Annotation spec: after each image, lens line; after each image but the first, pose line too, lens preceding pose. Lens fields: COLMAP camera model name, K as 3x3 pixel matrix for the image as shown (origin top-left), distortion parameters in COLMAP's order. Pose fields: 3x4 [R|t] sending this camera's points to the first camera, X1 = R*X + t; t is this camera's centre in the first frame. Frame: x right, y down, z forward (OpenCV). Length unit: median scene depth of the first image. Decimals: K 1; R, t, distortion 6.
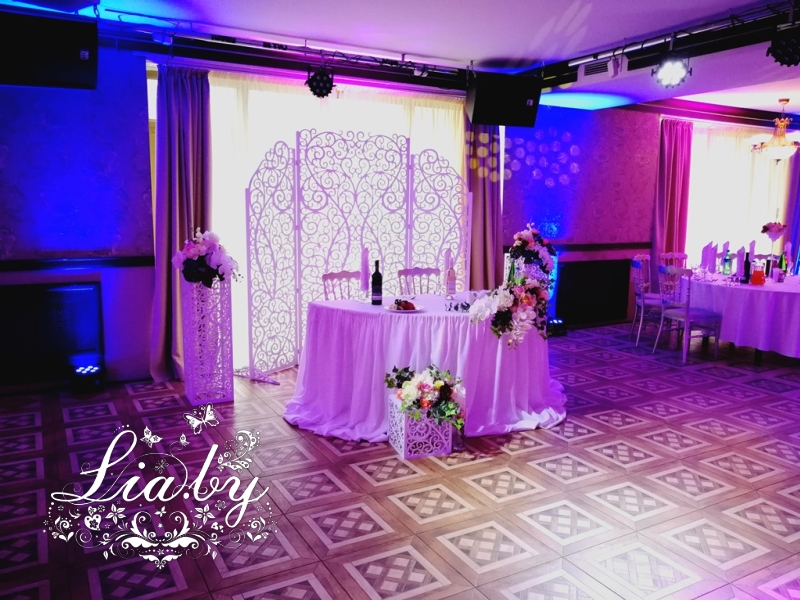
lens RADIAL K [[650.8, 0, 407.8], [0, 650.8, 296.7], [0, 0, 1]] dist [-0.018731, 0.047188]
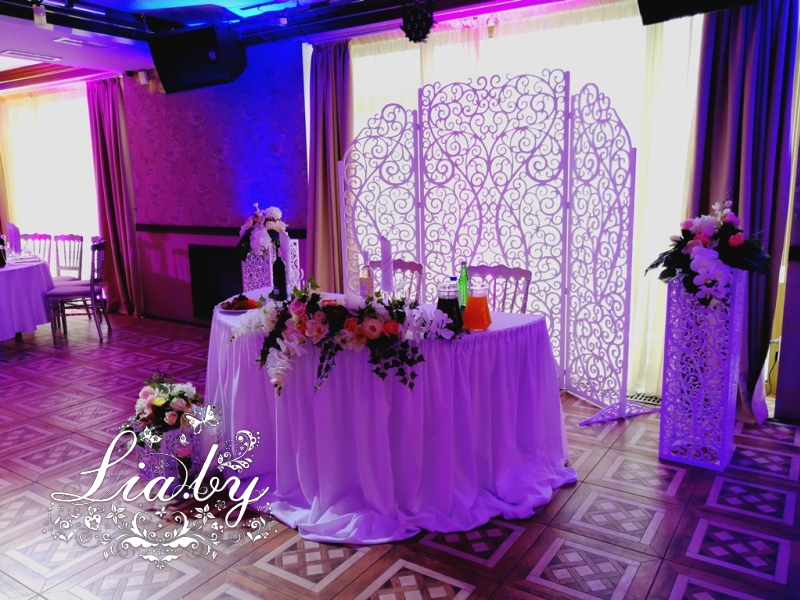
lens RADIAL K [[650.8, 0, 401.5], [0, 650.8, 297.4], [0, 0, 1]] dist [-0.018731, 0.047188]
pose [[0.442972, 0.137598, -0.885913, 0.579768], [-0.105753, 0.989273, 0.100773, -0.069777], [0.890276, 0.049048, 0.452772, 0.601457]]
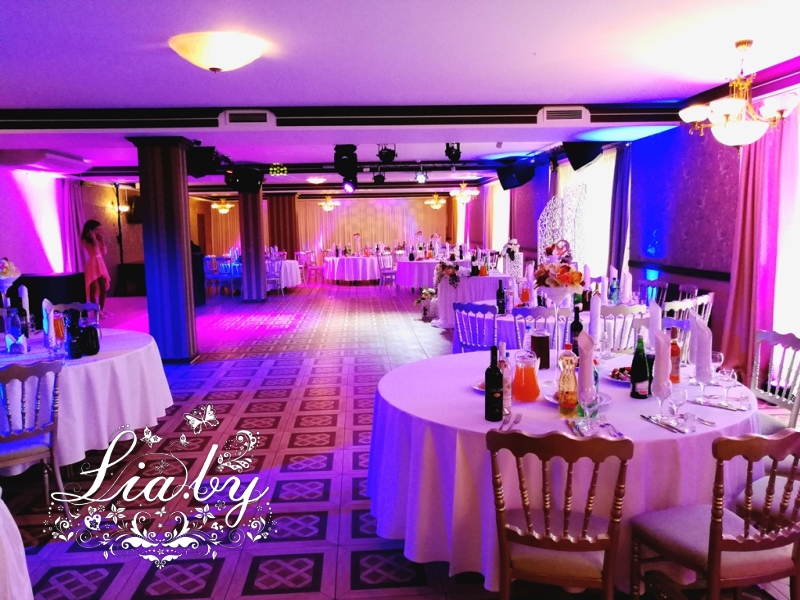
lens RADIAL K [[650.8, 0, 398.9], [0, 650.8, 306.4], [0, 0, 1]] dist [-0.018731, 0.047188]
pose [[-0.446978, 0.105346, -0.888320, 1.740828], [-0.117056, 0.977615, 0.174835, -0.190312], [0.886853, 0.182131, -0.424640, 1.411595]]
